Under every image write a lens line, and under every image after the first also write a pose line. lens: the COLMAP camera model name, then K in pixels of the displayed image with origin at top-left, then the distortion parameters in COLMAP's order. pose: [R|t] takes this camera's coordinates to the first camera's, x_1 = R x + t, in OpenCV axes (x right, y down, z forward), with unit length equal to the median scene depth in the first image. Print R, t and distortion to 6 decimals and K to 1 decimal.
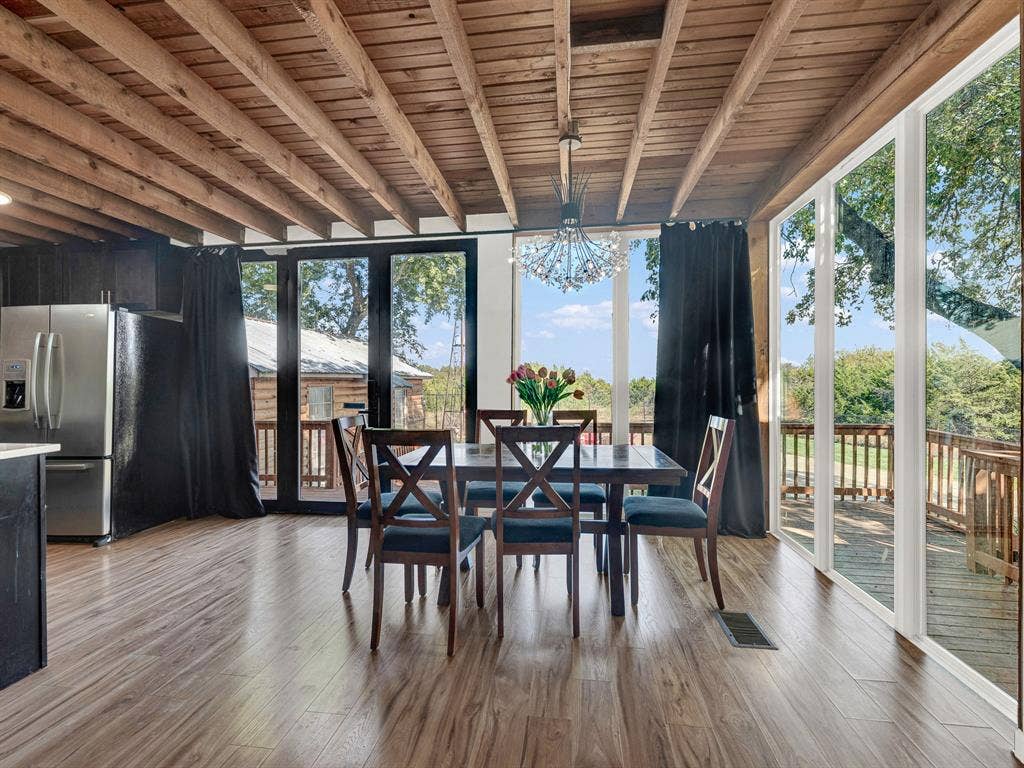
lens RADIAL K [[474.8, 0, 512.0], [0, 474.8, 384.0], [0, 0, 1]] dist [0.000750, -0.000180]
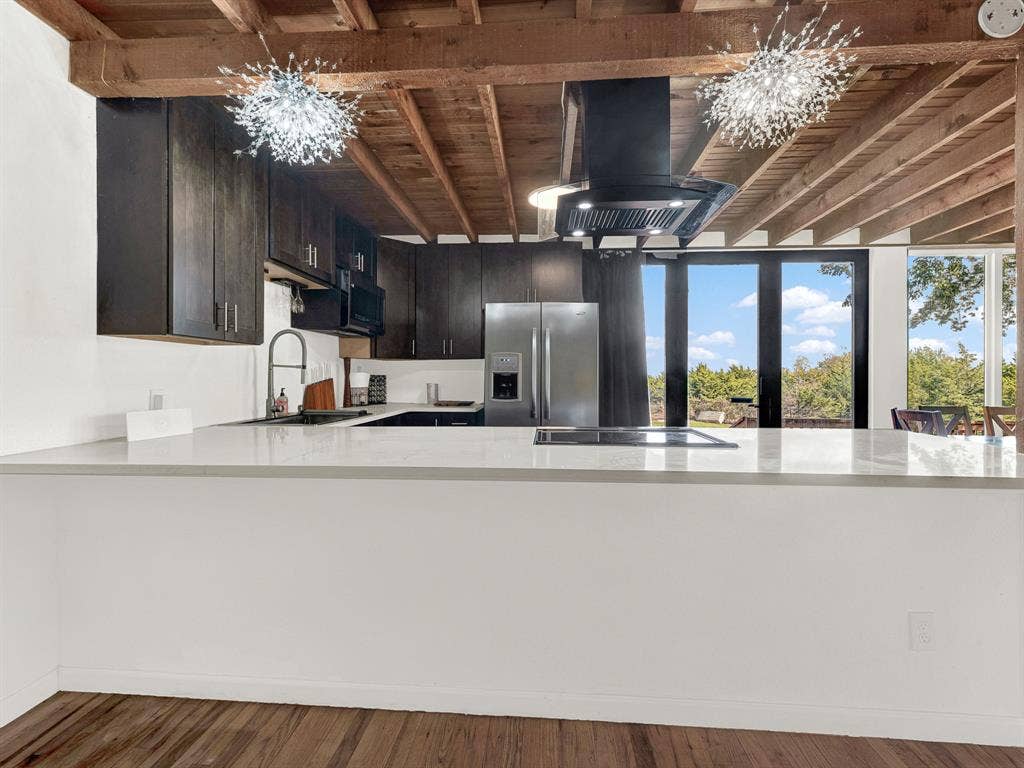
lens RADIAL K [[474.8, 0, 512.0], [0, 474.8, 384.0], [0, 0, 1]] dist [0.000750, -0.000180]
pose [[0.998915, 0.009938, 0.045497, -0.897810], [-0.010150, 0.999939, 0.004432, 0.008913], [-0.045450, -0.004889, 0.998955, -0.062870]]
